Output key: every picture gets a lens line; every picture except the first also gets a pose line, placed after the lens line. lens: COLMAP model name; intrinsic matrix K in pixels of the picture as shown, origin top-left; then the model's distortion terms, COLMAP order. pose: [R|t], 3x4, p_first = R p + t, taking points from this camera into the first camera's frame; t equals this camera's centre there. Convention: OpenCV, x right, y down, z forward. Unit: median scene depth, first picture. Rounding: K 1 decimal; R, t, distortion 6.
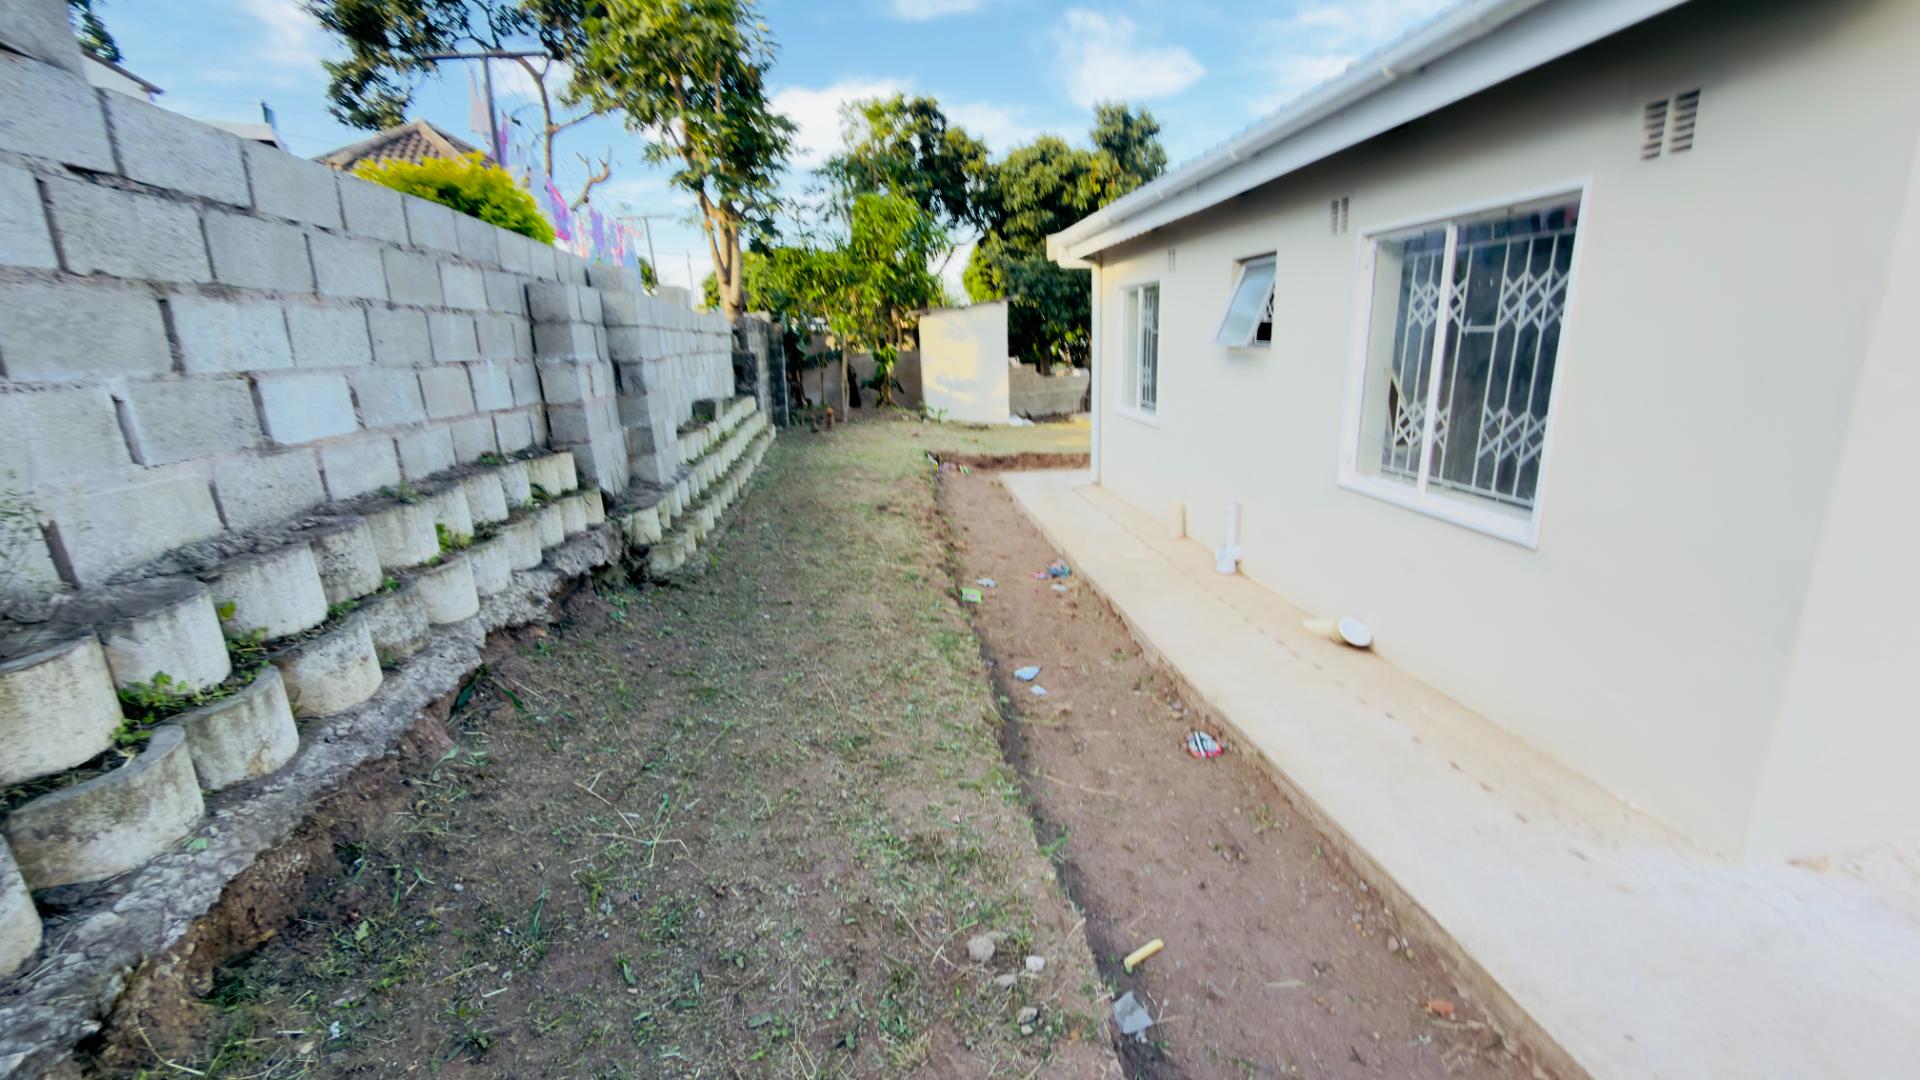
lens RADIAL K [[767.1, 0, 961.7], [0, 767.1, 539.0], [0, 0, 1]] dist [0.001711, -0.000361]
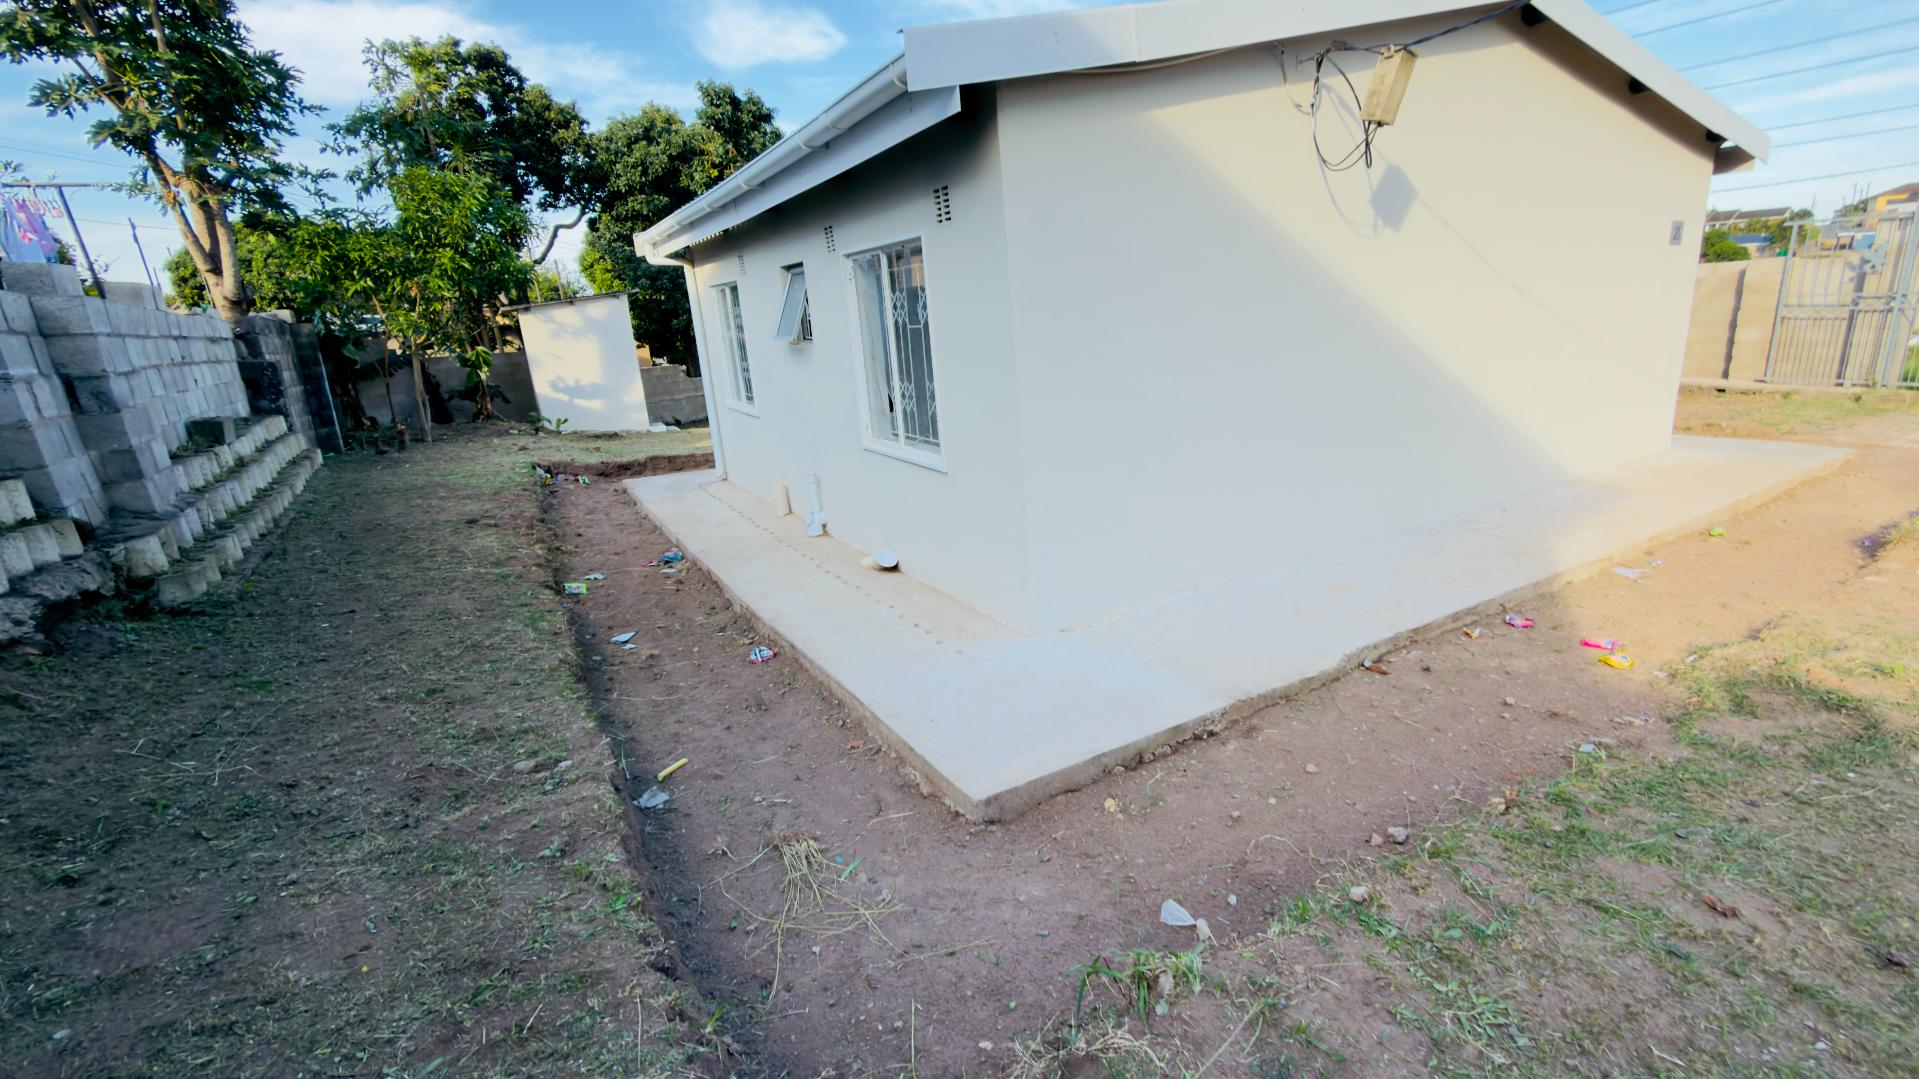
lens RADIAL K [[805.3, 0, 968.5], [0, 805.3, 541.2], [0, 0, 1]] dist [0.025702, -0.003932]
pose [[0.907201, -0.129149, 0.400384, 0.060495], [0.130232, 0.991177, 0.024634, 0.049485], [-0.400033, 0.029795, 0.916016, -0.201163]]
